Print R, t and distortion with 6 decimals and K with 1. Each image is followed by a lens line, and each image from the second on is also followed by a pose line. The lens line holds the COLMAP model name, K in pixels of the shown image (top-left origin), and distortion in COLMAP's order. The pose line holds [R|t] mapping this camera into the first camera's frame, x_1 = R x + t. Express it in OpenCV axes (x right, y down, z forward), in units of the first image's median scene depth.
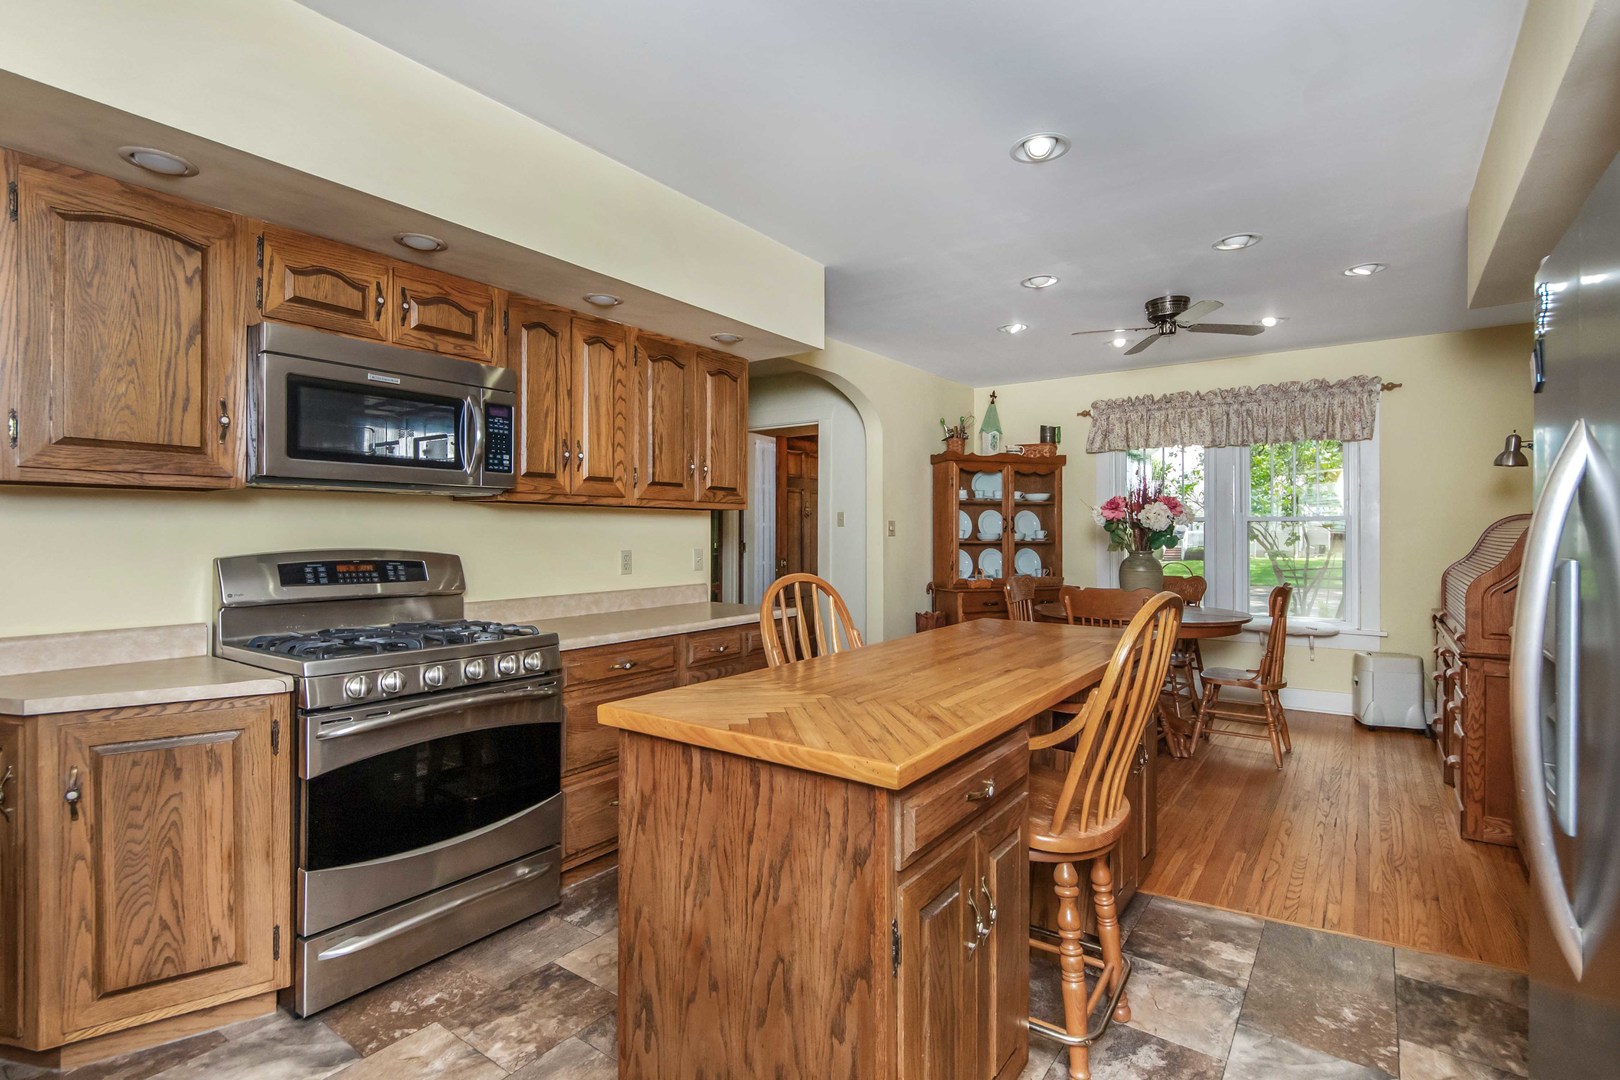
lens RADIAL K [[766.6, 0, 814.7], [0, 766.6, 531.9], [0, 0, 1]] dist [0.003223, -0.002410]
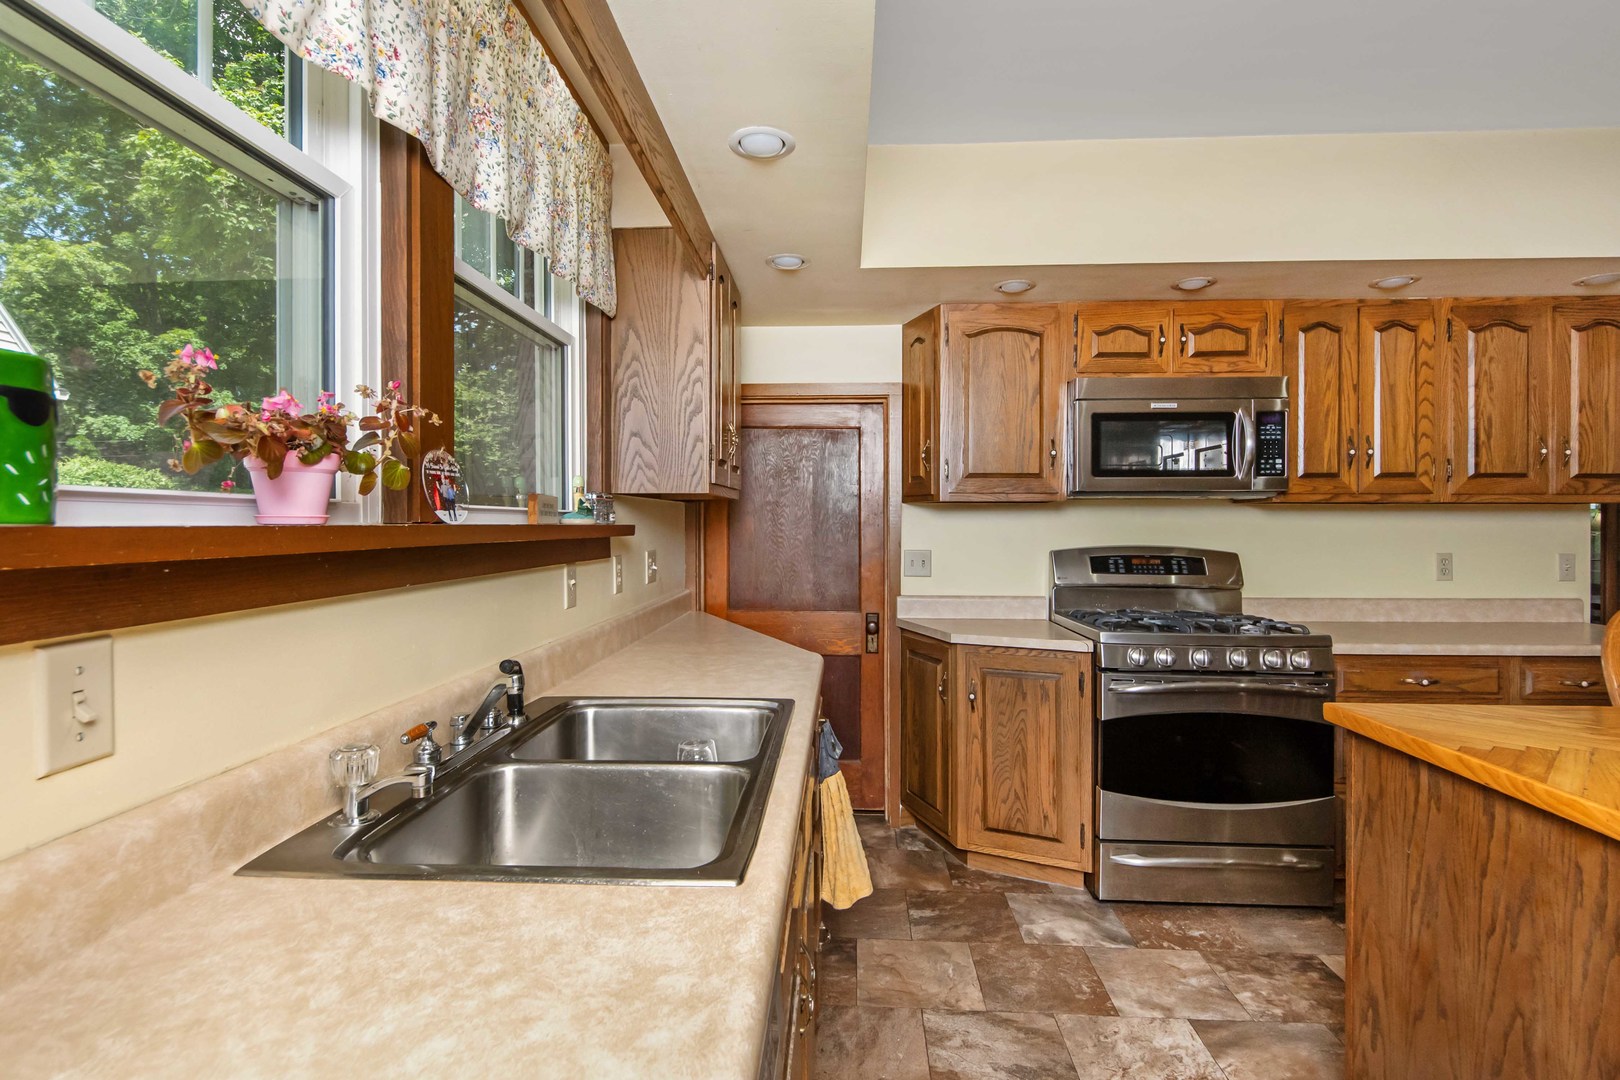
lens RADIAL K [[766.6, 0, 809.4], [0, 766.6, 530.1], [0, 0, 1]] dist [0.003223, -0.002410]
pose [[0.538284, 0.006470, -0.842739, 0.175272], [0.001357, 0.999963, 0.008544, -0.017326], [0.842762, -0.005743, 0.538255, -0.131645]]
